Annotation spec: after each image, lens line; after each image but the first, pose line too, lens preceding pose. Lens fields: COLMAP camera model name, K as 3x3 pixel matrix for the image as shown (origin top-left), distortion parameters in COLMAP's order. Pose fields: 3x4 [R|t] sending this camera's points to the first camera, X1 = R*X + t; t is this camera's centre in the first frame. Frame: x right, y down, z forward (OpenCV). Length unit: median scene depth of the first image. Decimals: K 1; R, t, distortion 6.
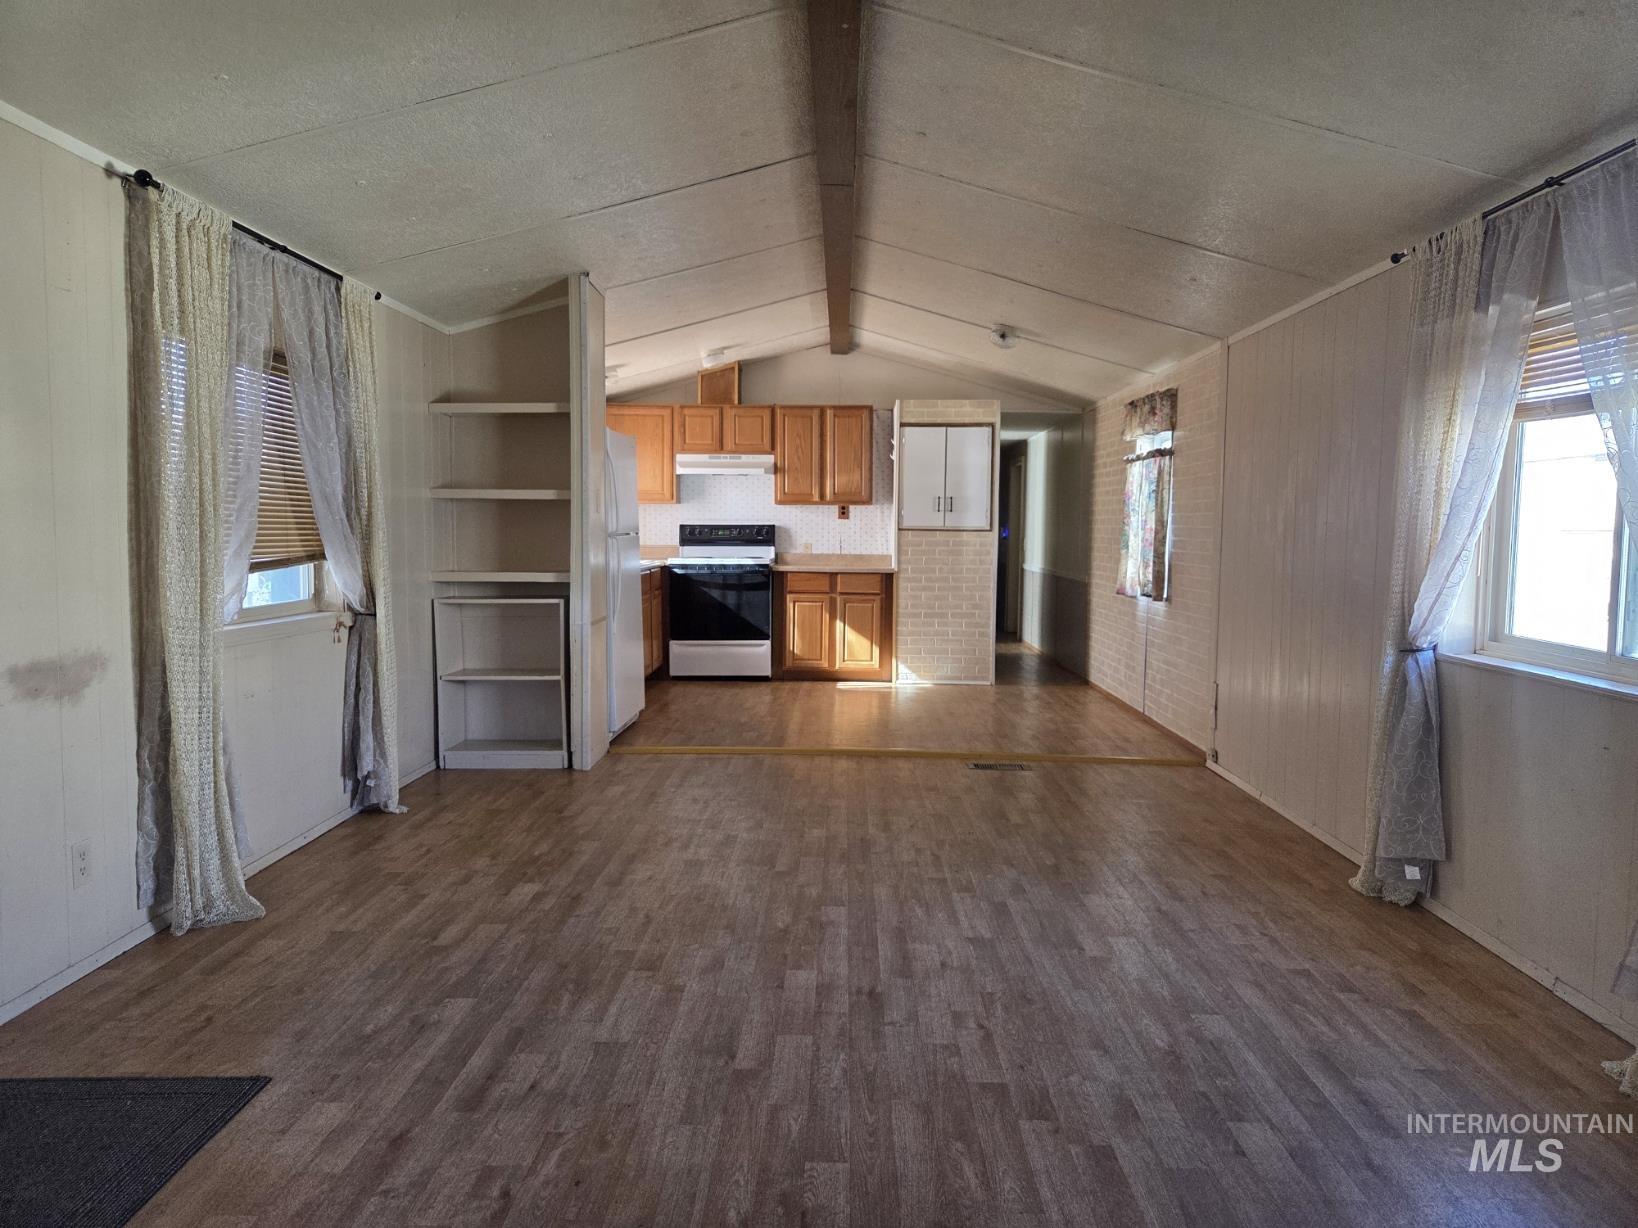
lens RADIAL K [[1105.0, 0, 814.2], [0, 1105.0, 609.4], [0, 0, 1]] dist [0.066592, -0.051349]
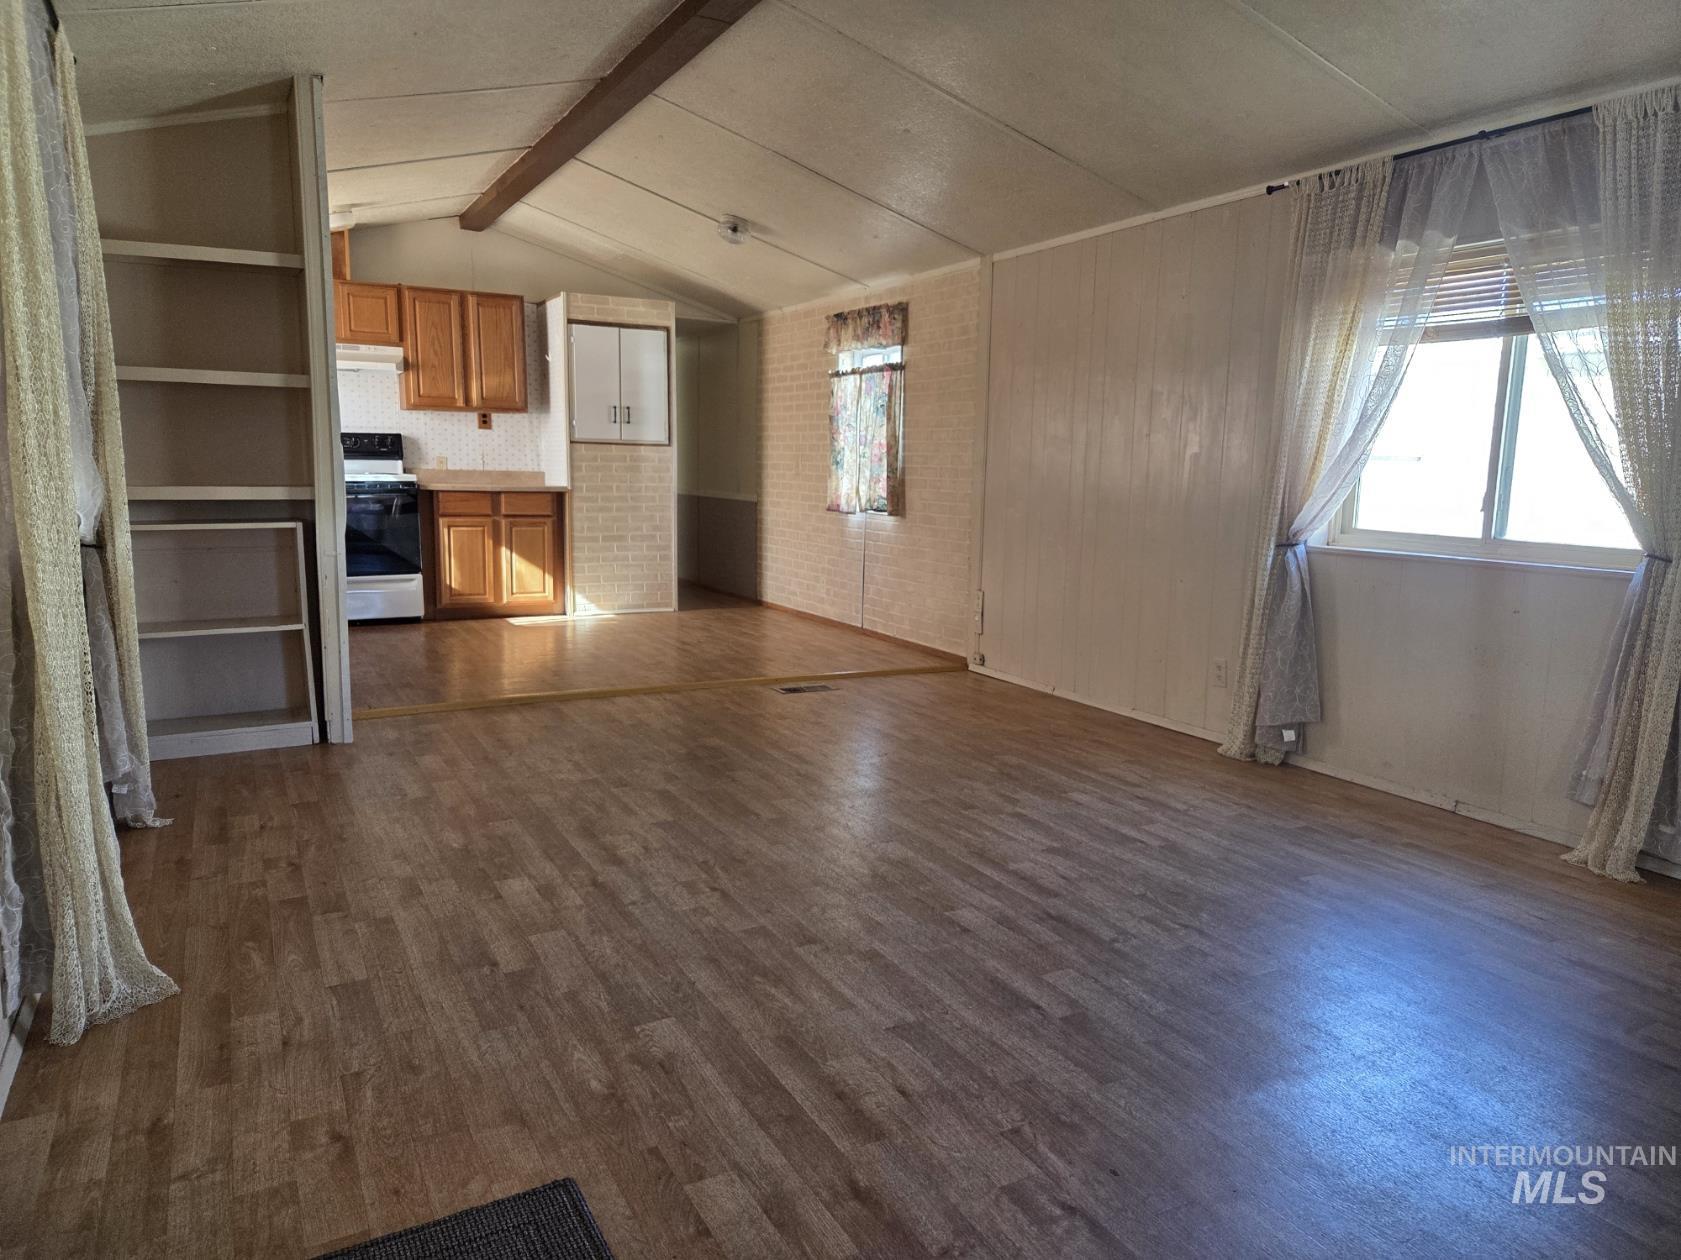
lens RADIAL K [[1134.0, 0, 856.7], [0, 1134.0, 632.4], [0, 0, 1]] dist [0.066592, -0.051349]
pose [[0.867511, -0.068476, 0.492682, -0.236361], [0.027393, 0.995553, 0.090135, 0.004307], [-0.496663, -0.064697, 0.865529, 0.108405]]
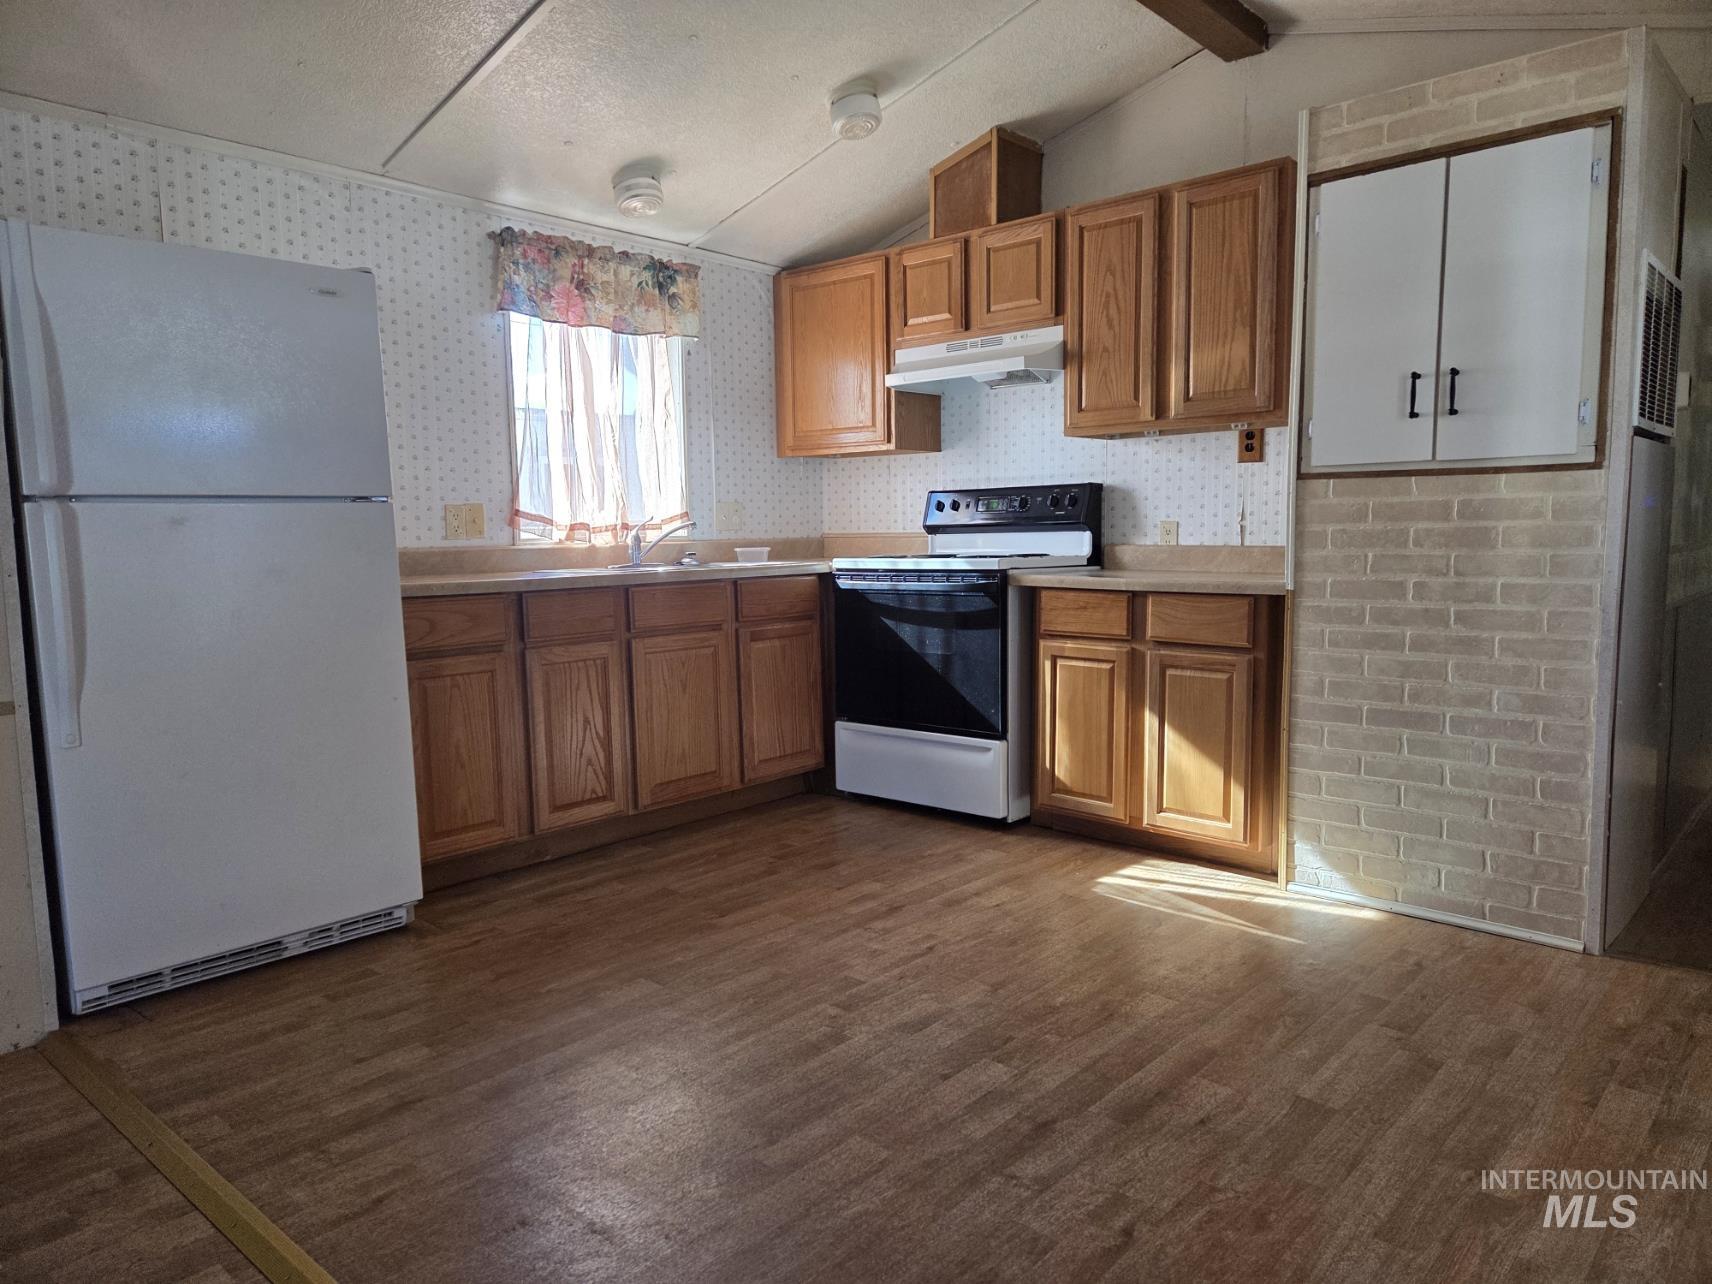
lens RADIAL K [[1155.0, 0, 854.6], [0, 1155.0, 641.8], [0, 0, 1]] dist [0.066592, -0.051349]
pose [[0.748827, 0.045356, -0.661211, 0.285671], [-0.027977, 0.998930, 0.036837, -0.035542], [0.662174, -0.009086, 0.749295, 0.781979]]
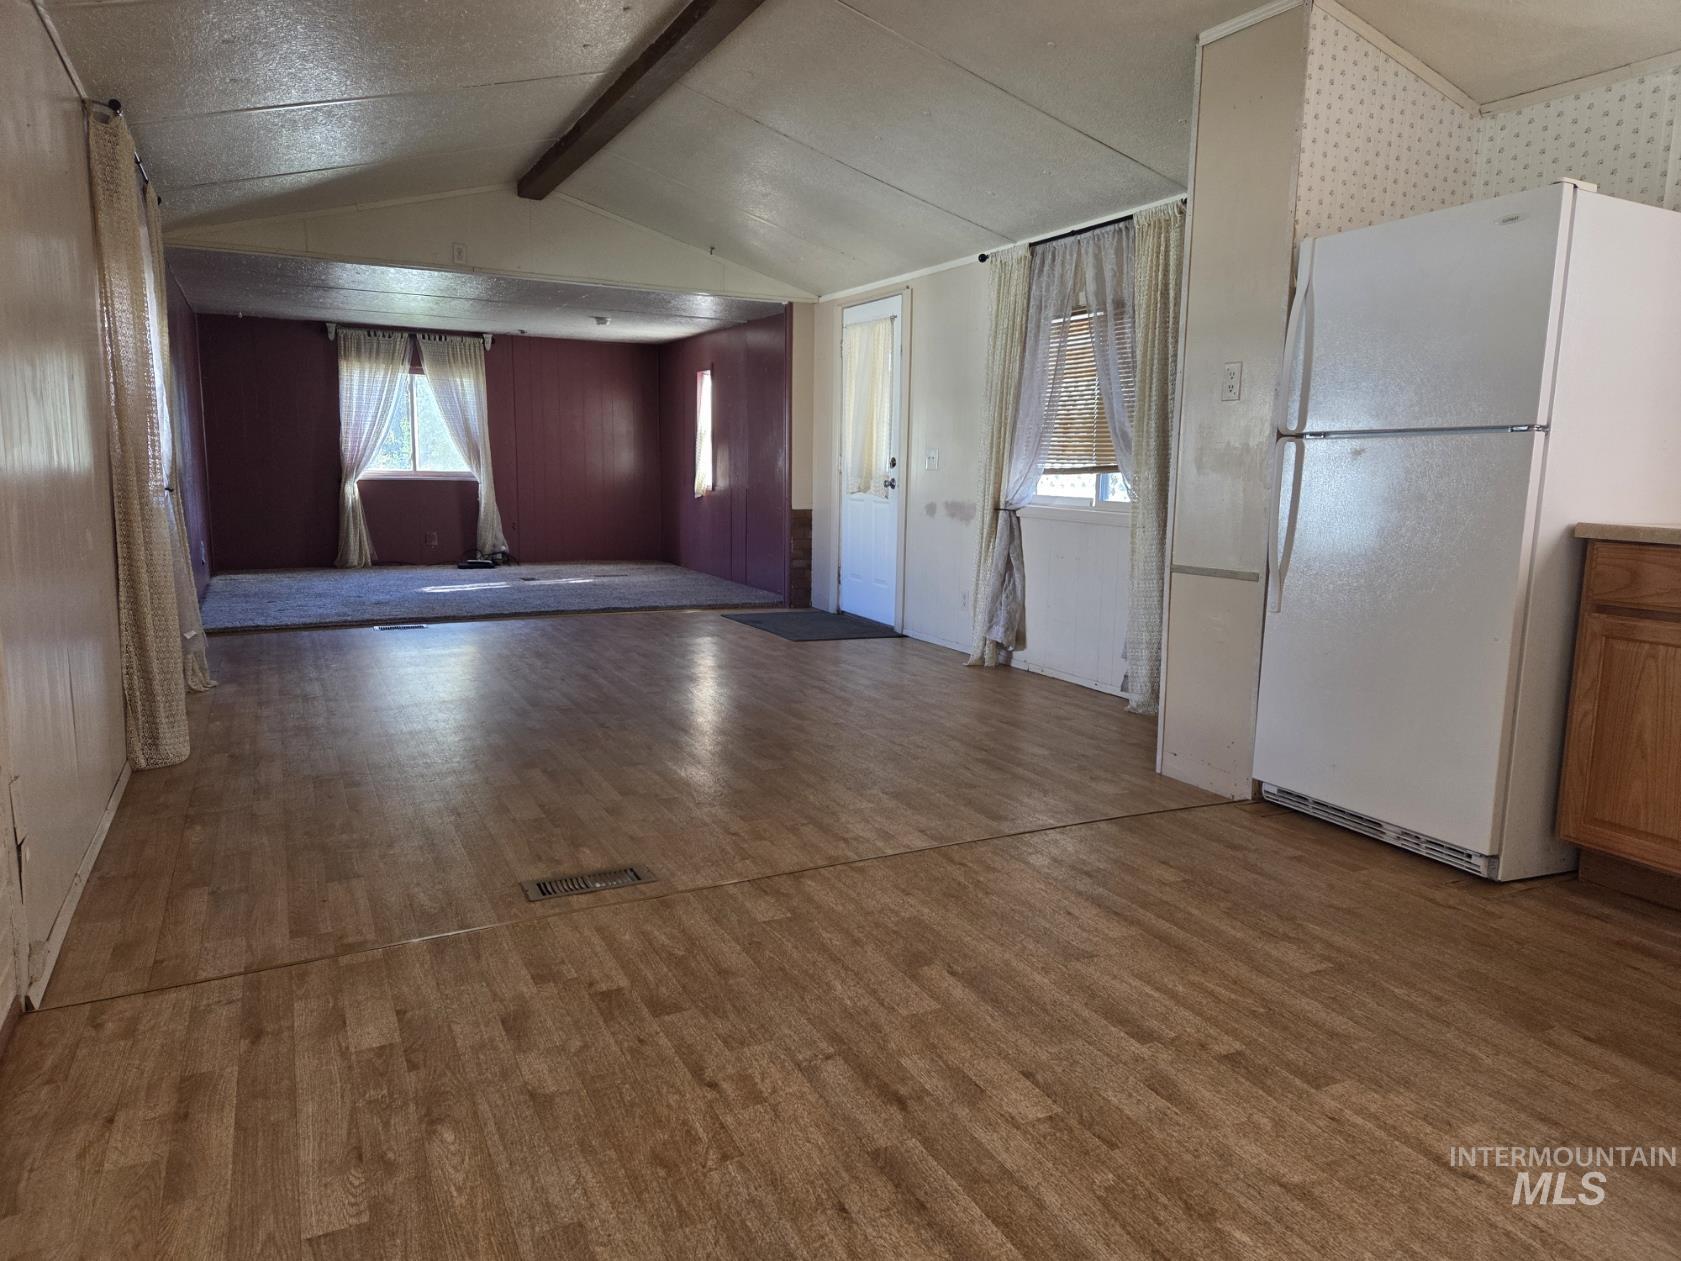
lens RADIAL K [[1134.0, 0, 858.4], [0, 1134.0, 626.6], [0, 0, 1]] dist [0.066592, -0.051349]
pose [[-0.891385, 0.036646, -0.451764, 0.258424], [-0.061909, 0.977540, 0.201450, -0.064900], [0.448999, 0.207538, -0.869096, 1.224614]]
